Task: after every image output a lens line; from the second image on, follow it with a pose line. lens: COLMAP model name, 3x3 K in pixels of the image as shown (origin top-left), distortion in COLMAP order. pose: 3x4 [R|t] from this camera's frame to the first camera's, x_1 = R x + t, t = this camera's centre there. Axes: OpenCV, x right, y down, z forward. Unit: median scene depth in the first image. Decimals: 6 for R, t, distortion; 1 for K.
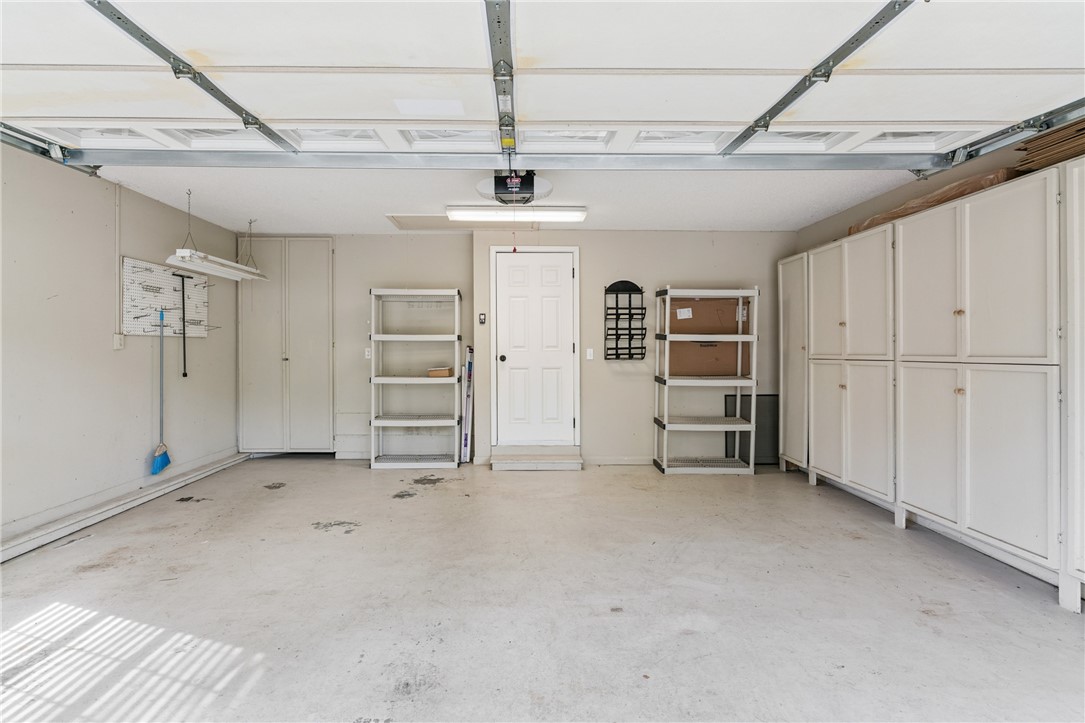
lens RADIAL K [[583.9, 0, 498.9], [0, 583.9, 356.5], [0, 0, 1]] dist [0.002862, -0.000468]
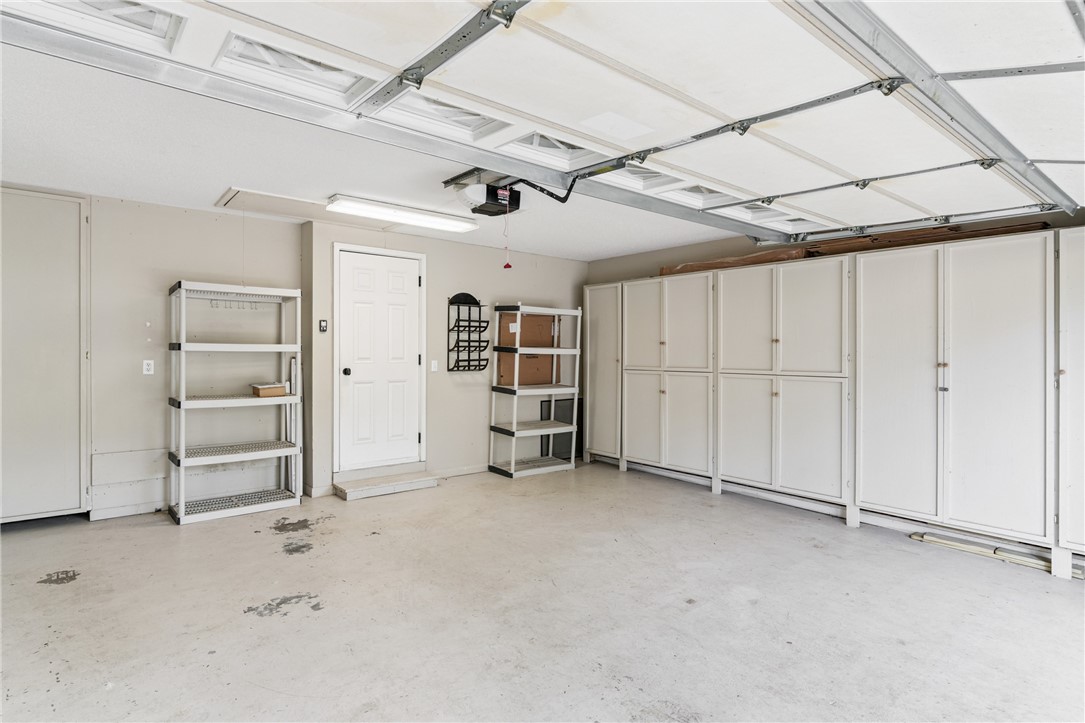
lens RADIAL K [[583.9, 0, 538.2], [0, 583.9, 356.3], [0, 0, 1]] dist [0.002862, -0.000468]
pose [[0.766457, 0.000163, 0.642296, -0.357294], [0.000079, 1.000000, -0.000348, -0.020848], [-0.642296, 0.000317, 0.766457, 0.149464]]
